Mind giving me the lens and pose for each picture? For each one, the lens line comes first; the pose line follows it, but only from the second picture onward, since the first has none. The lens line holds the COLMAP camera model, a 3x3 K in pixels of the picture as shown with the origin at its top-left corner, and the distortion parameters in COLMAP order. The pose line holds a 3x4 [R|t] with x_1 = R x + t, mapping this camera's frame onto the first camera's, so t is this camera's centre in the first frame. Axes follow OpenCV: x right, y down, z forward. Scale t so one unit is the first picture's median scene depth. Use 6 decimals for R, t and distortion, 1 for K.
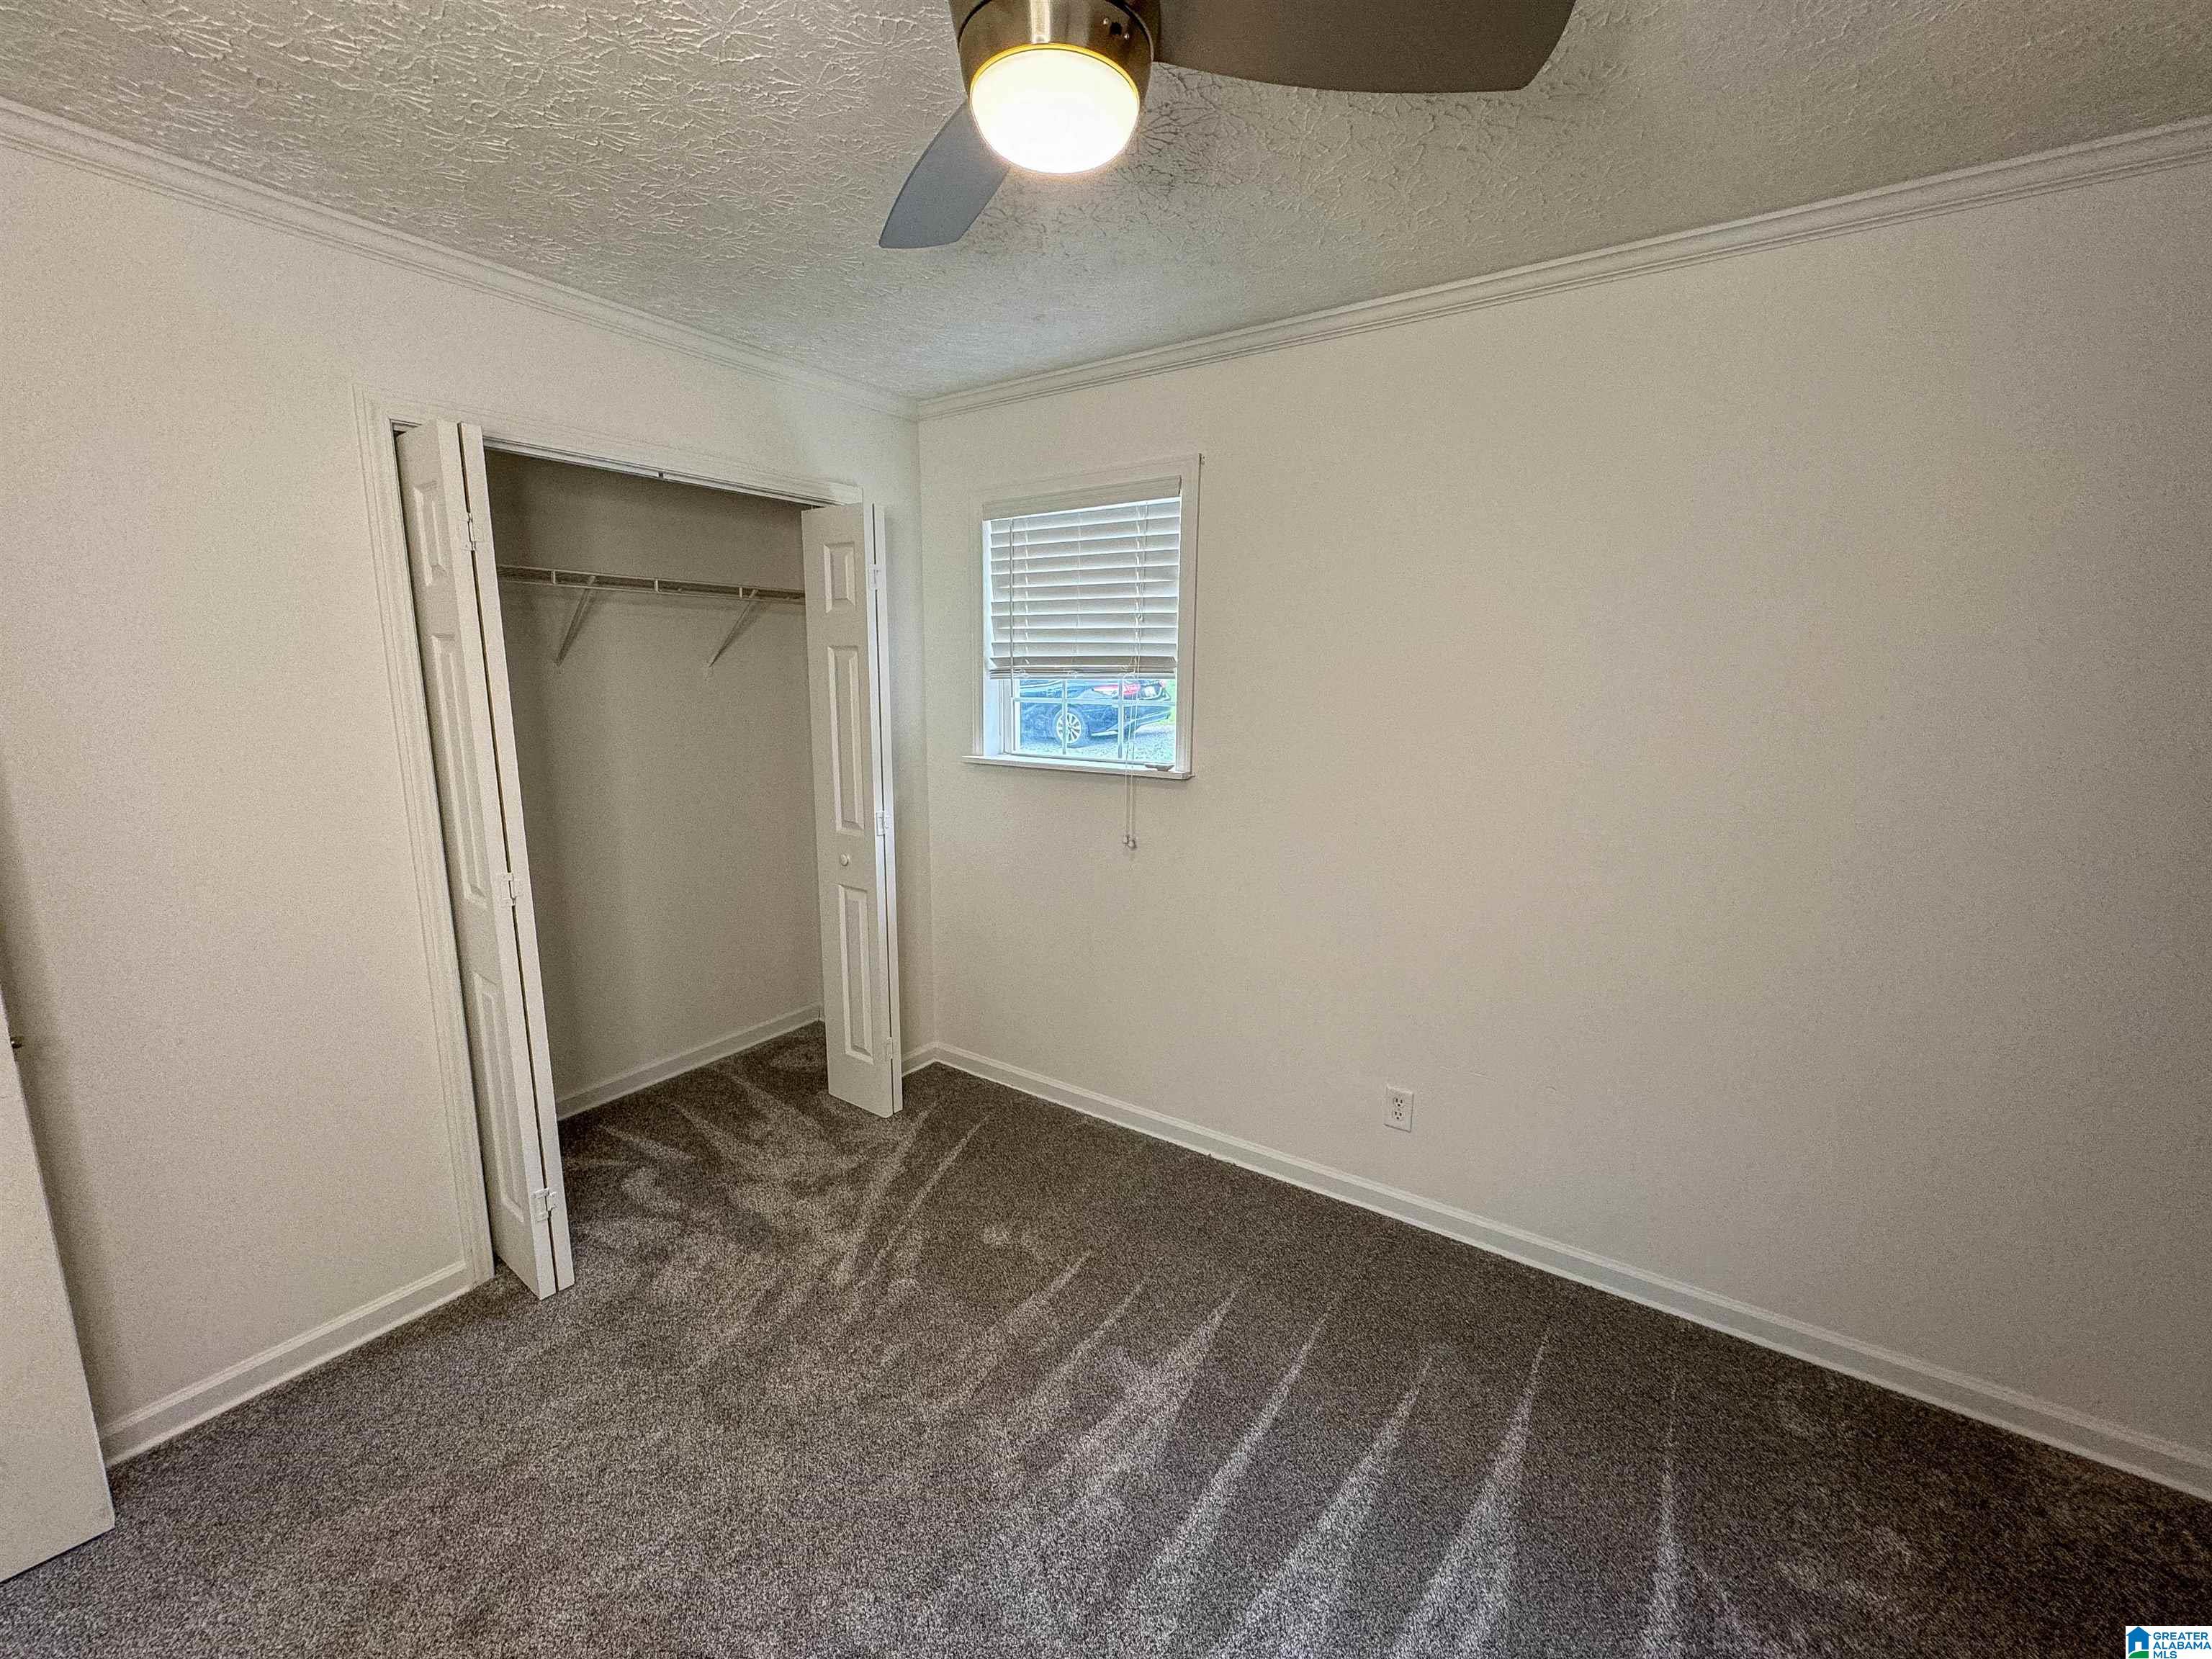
lens RADIAL K [[883.1, 0, 1096.8], [0, 883.1, 825.4], [0, 0, 1]] dist [-0.001768, 0.000382]
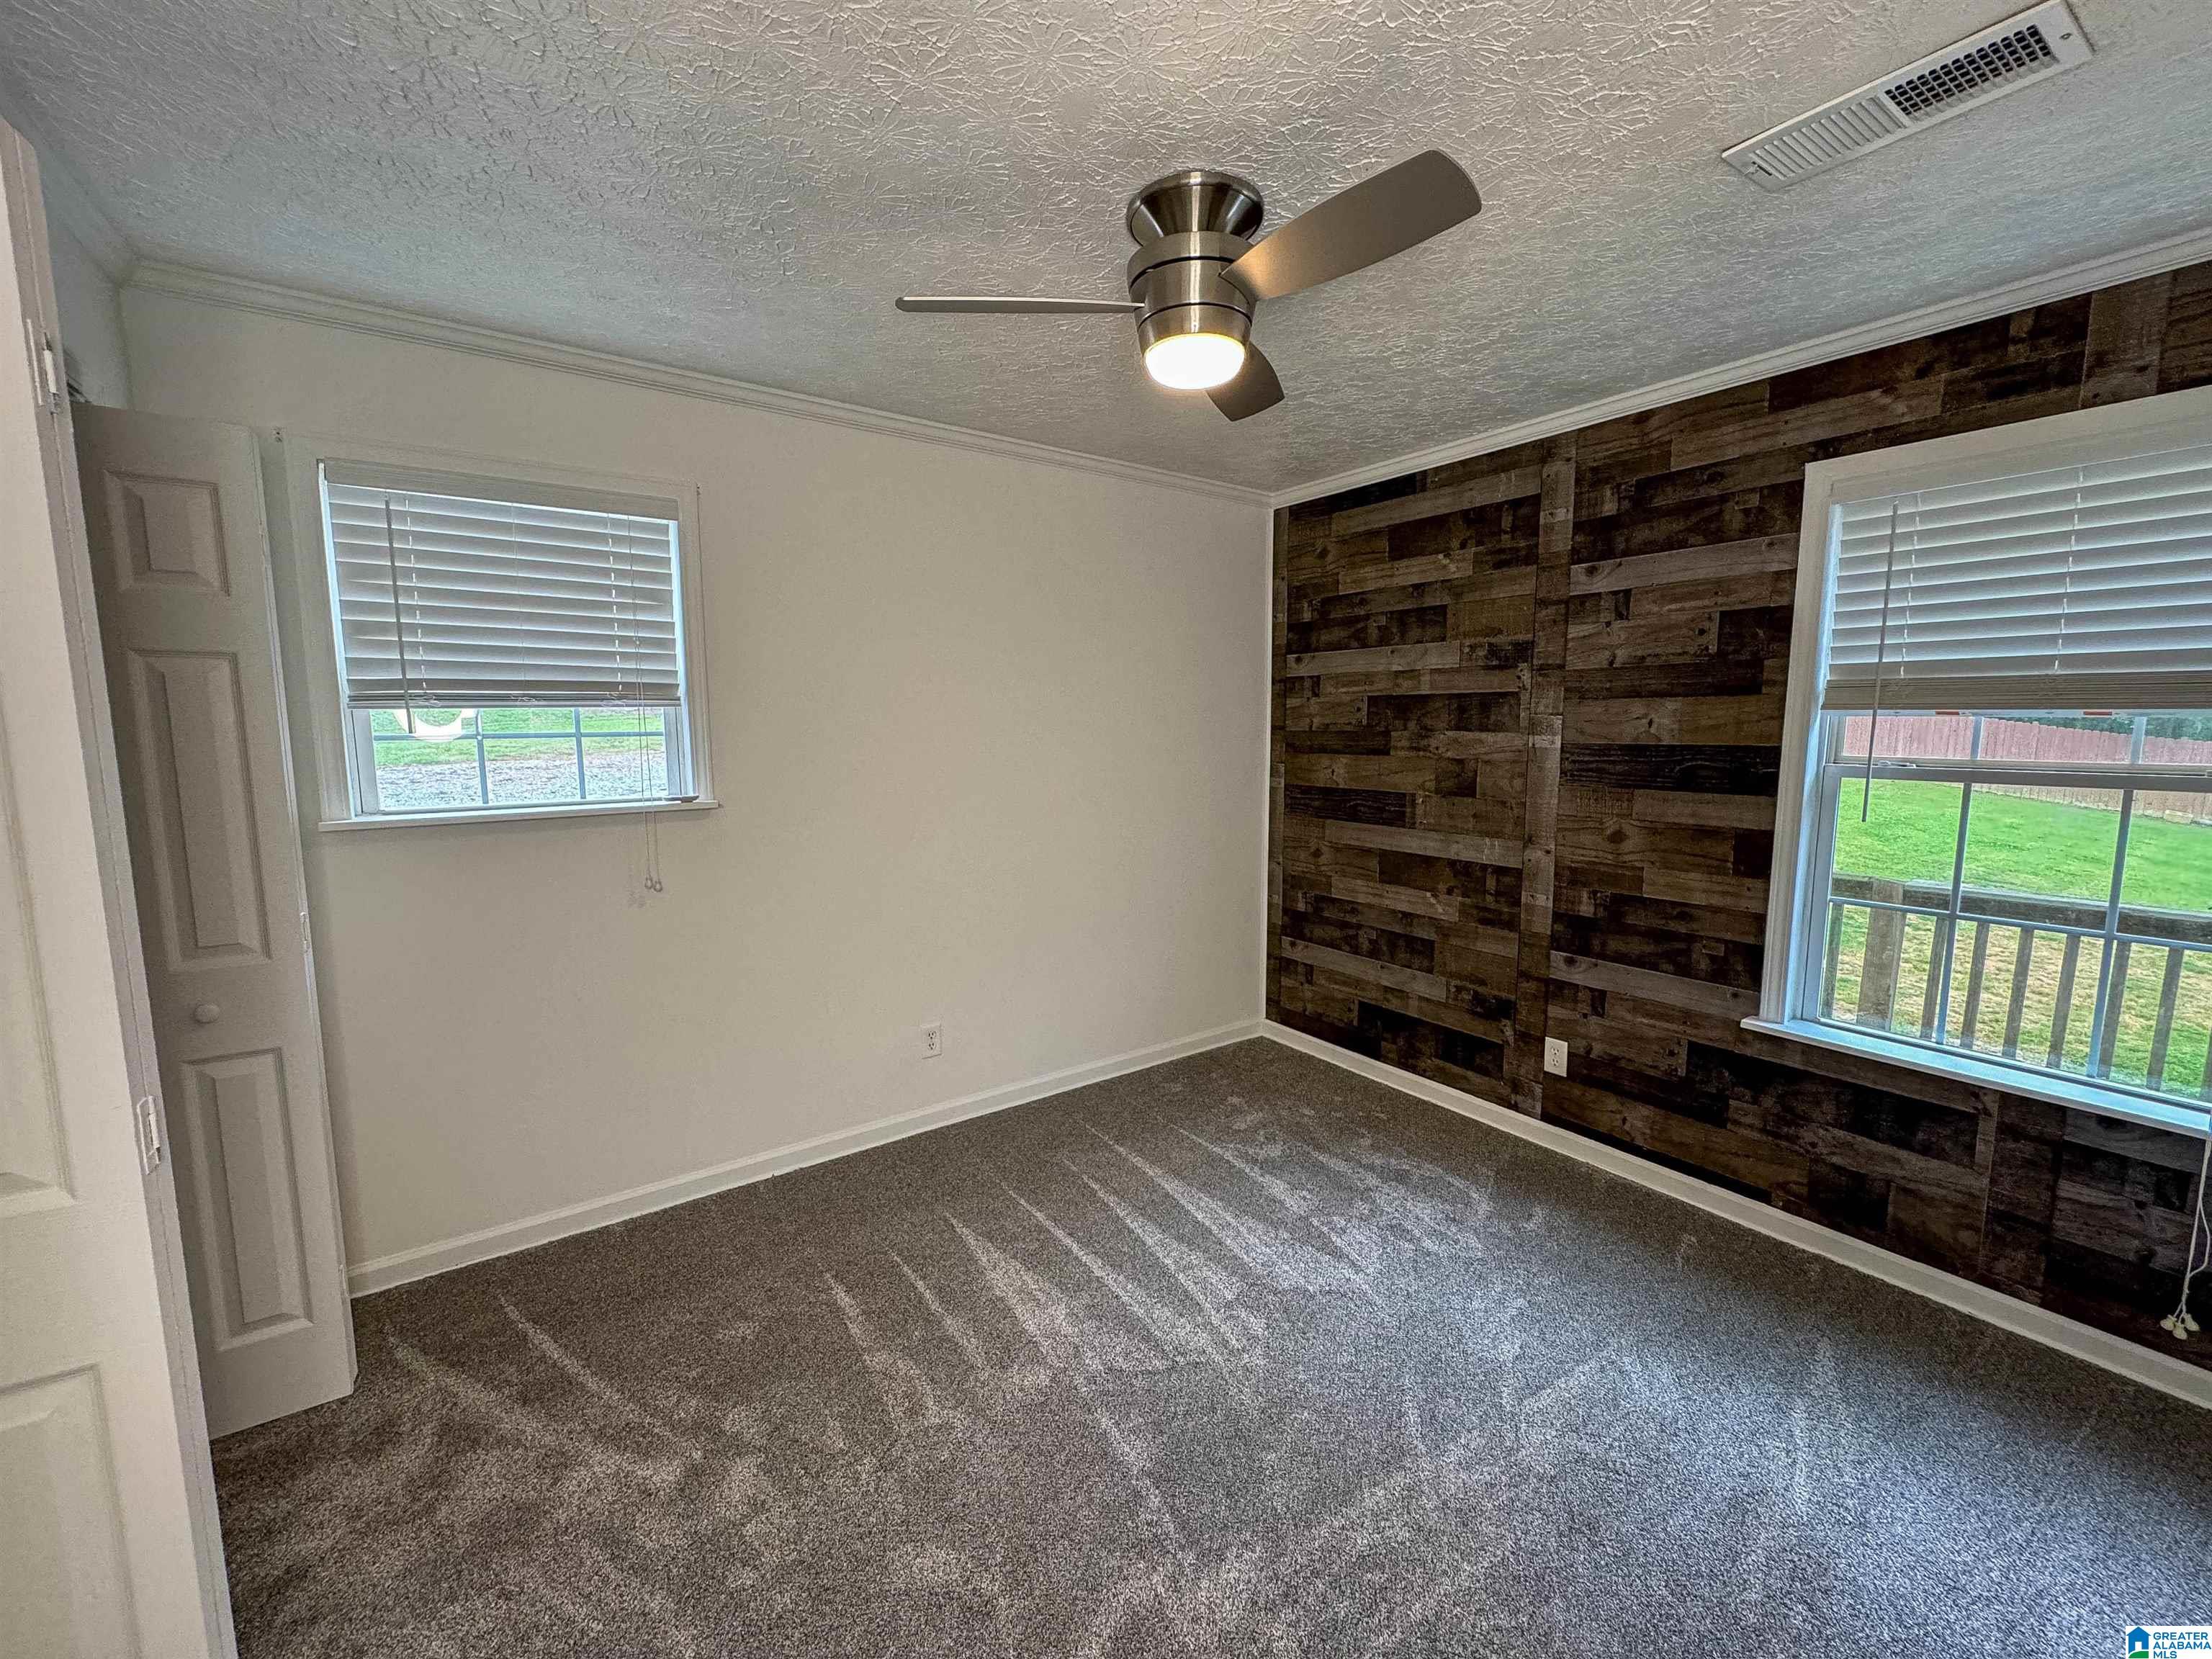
lens RADIAL K [[883.1, 0, 1096.8], [0, 883.1, 825.4], [0, 0, 1]] dist [-0.001768, 0.000382]
pose [[0.354716, -0.117975, 0.927501, -0.686168], [0.170544, 0.983529, 0.059879, -0.019809], [-0.919288, 0.136940, 0.368994, 0.255543]]
